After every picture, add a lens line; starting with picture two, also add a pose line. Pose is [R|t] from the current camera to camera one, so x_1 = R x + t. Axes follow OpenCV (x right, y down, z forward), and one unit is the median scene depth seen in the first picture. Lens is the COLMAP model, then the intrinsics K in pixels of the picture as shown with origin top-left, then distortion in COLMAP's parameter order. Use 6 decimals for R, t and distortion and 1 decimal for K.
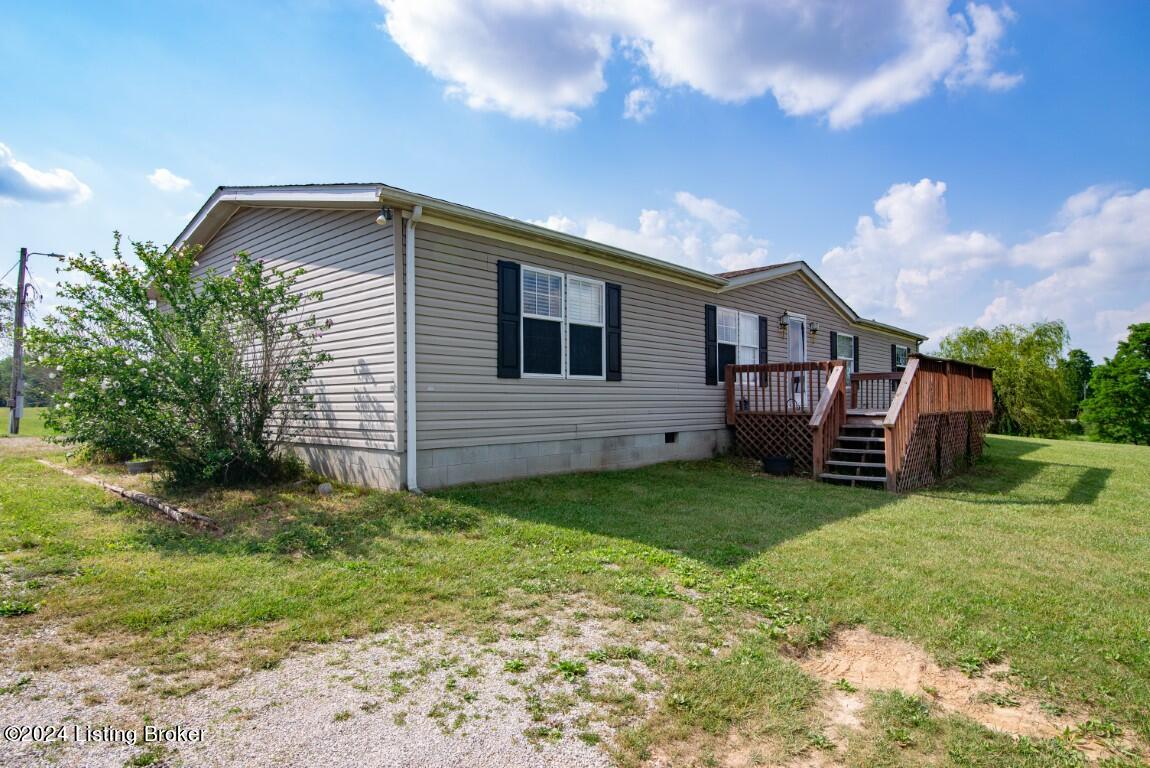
lens RADIAL K [[666.5, 0, 576.8], [0, 666.5, 386.5], [0, 0, 1]] dist [-0.023586, -0.000838]
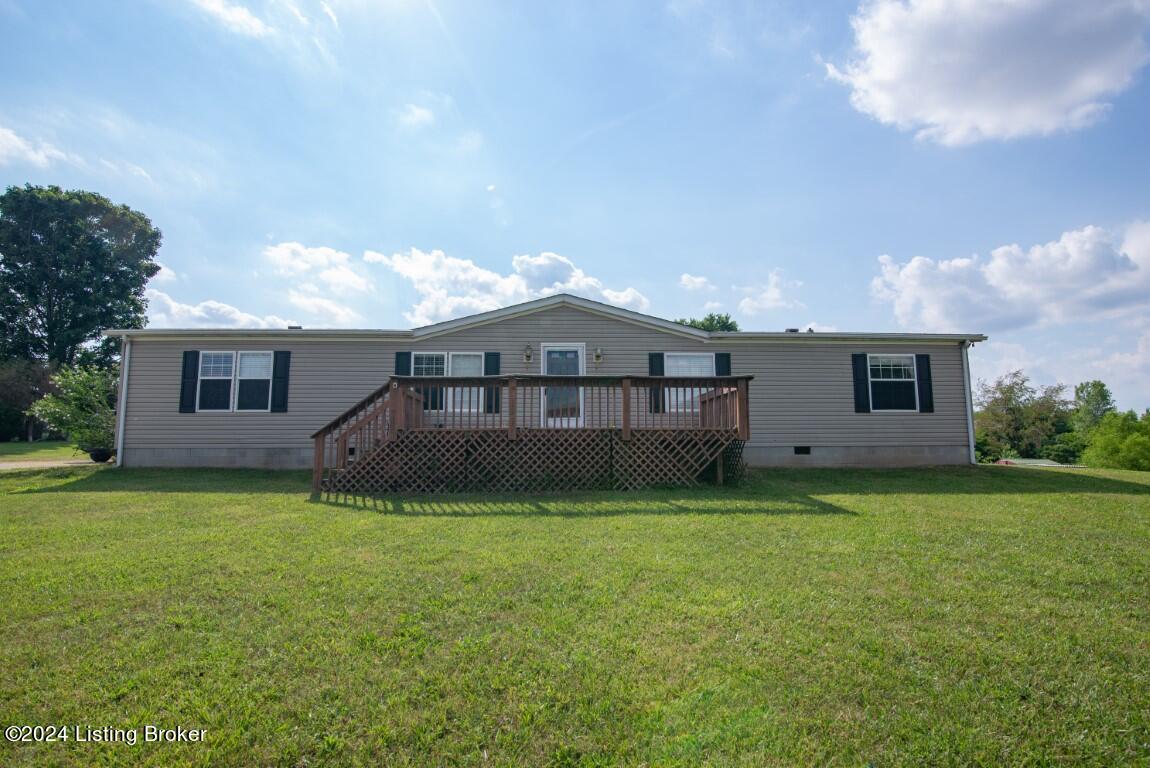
lens RADIAL K [[579.5, 0, 574.0], [0, 579.5, 382.6], [0, 0, 1]] dist [-0.001296, -0.000868]
pose [[0.675897, -0.079682, -0.732676, 0.964692], [0.016583, 0.995531, -0.092970, 0.038005], [0.736809, 0.050689, 0.674198, 0.369403]]
